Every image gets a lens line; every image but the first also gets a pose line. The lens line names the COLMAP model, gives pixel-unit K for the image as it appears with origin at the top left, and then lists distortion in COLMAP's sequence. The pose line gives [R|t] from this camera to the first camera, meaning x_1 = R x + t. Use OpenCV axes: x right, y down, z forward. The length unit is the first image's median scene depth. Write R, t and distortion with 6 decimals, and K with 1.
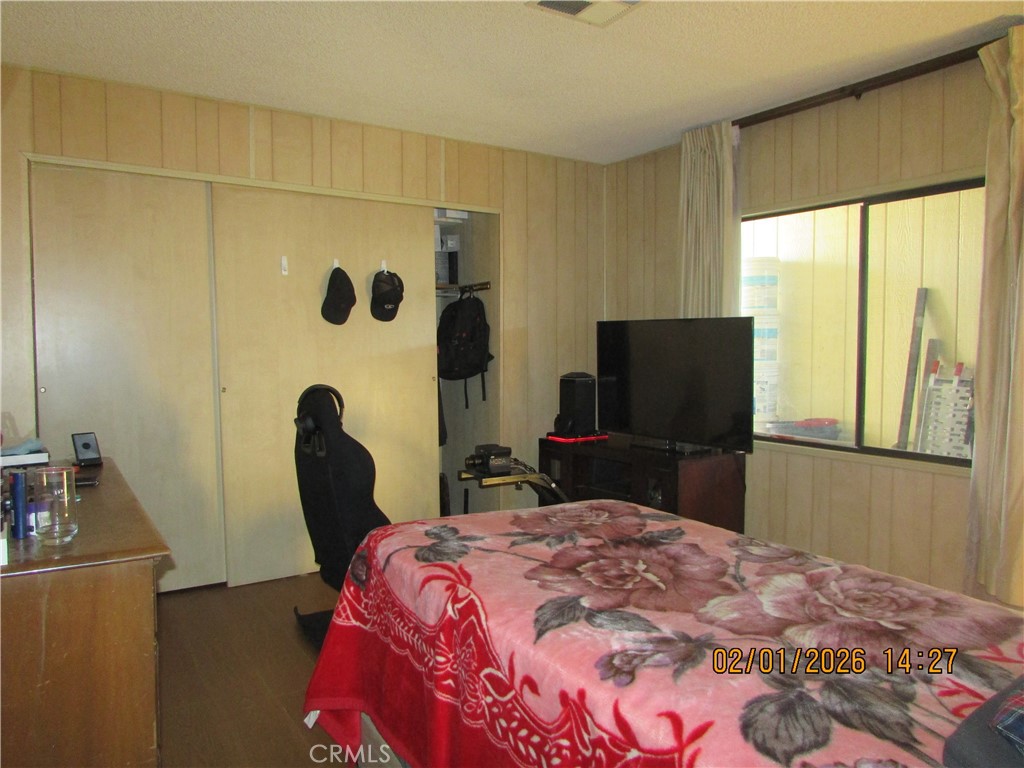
lens RADIAL K [[718.7, 0, 512.0], [0, 718.7, 384.0], [0, 0, 1]] dist [-0.021785, -0.003088]
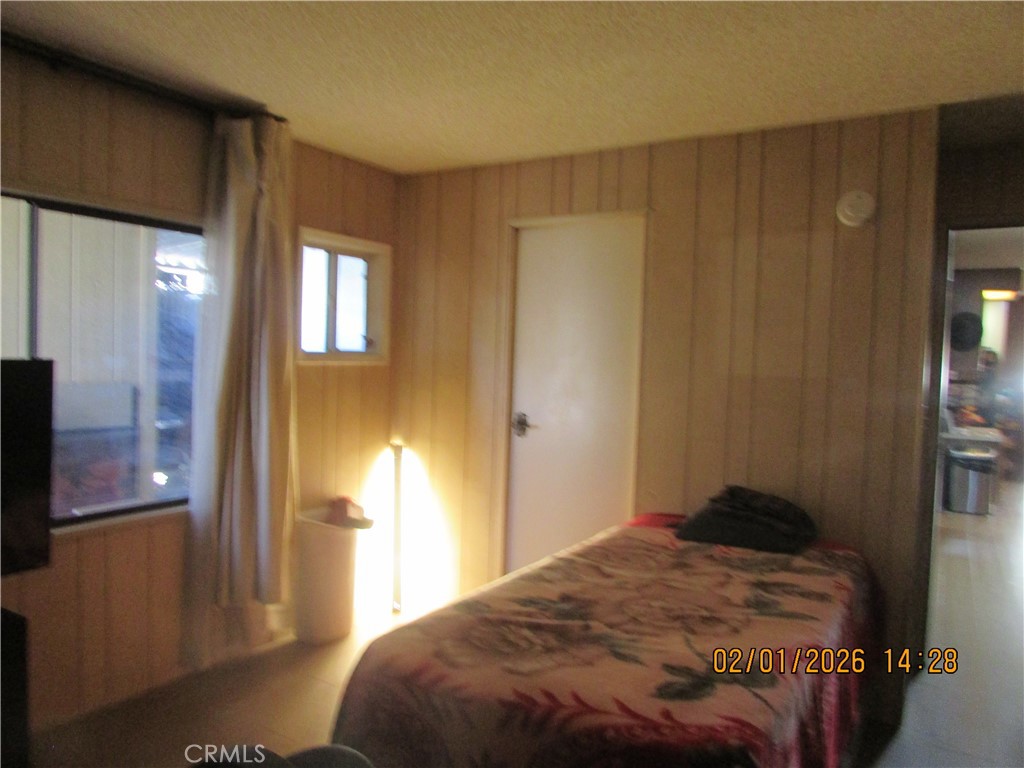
lens RADIAL K [[718.7, 0, 512.0], [0, 718.7, 384.0], [0, 0, 1]] dist [-0.021785, -0.003088]
pose [[-0.418476, -0.044491, 0.907138, -0.740370], [0.021286, 0.998045, 0.058769, -0.176203], [-0.907978, 0.043903, -0.416710, 1.566199]]
